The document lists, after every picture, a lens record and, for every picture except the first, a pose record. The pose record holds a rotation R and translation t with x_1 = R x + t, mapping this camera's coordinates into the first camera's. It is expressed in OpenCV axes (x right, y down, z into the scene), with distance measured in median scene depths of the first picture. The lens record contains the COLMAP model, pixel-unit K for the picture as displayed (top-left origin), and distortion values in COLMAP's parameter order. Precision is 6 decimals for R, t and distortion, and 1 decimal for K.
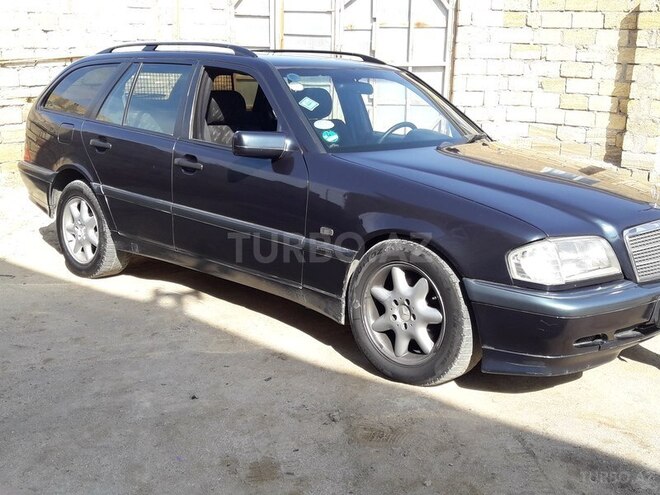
lens RADIAL K [[776.2, 0, 335.8], [0, 776.2, 249.8], [0, 0, 1]] dist [0.009811, 0.000000]
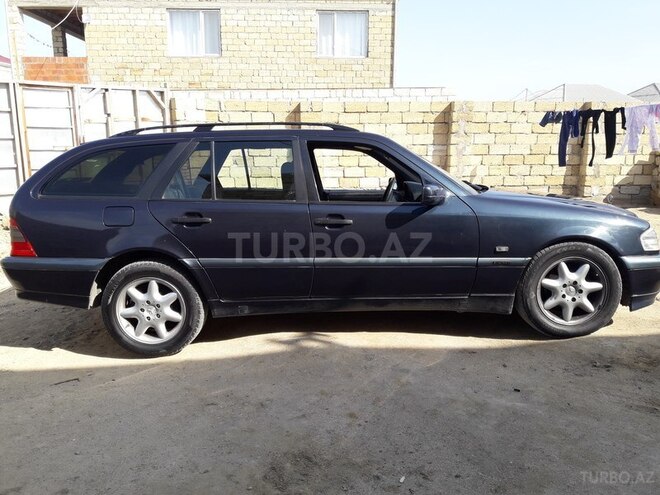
lens RADIAL K [[539.7, 0, 328.2], [0, 539.7, 244.4], [0, 0, 1]] dist [0.059058, -0.101459]
pose [[0.730761, -0.147570, 0.666492, -0.667132], [0.193910, 0.981009, 0.004599, -0.073023], [-0.654513, 0.125879, 0.745498, 0.354920]]
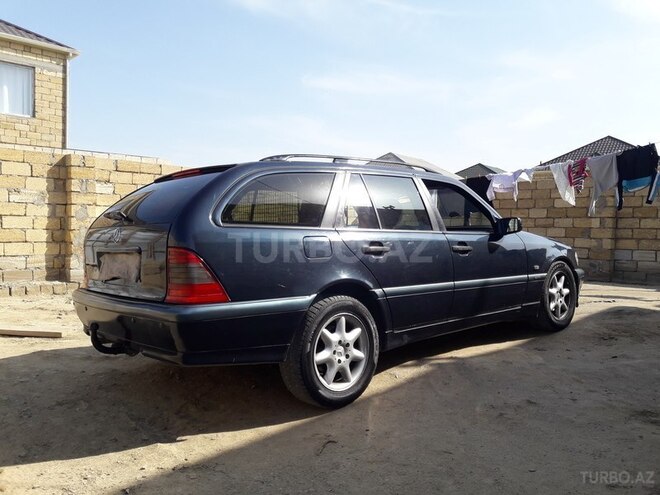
lens RADIAL K [[539.7, 0, 332.6], [0, 539.7, 246.3], [0, 0, 1]] dist [0.059058, -0.101459]
pose [[0.078945, -0.054401, 0.995393, -1.018537], [0.247444, 0.968330, 0.033297, -0.178851], [-0.965681, 0.243676, 0.089906, 1.007100]]
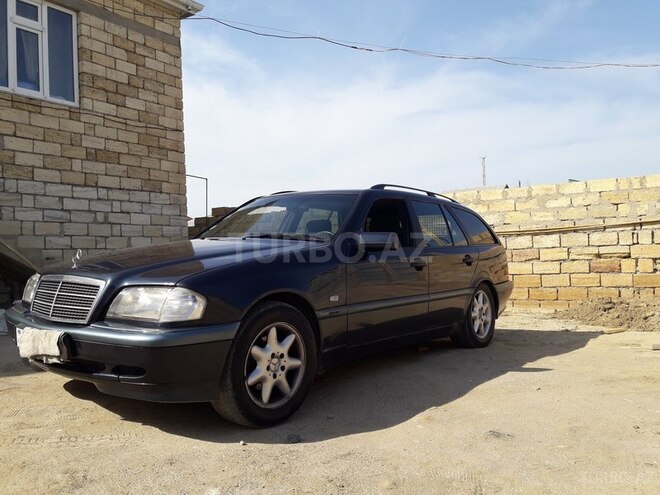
lens RADIAL K [[539.7, 0, 329.5], [0, 539.7, 250.5], [0, 0, 1]] dist [0.059058, -0.101459]
pose [[0.075819, -0.028212, -0.996722, 0.917750], [-0.237996, 0.970197, -0.045565, -0.102039], [0.968302, 0.240670, 0.066845, 0.957032]]
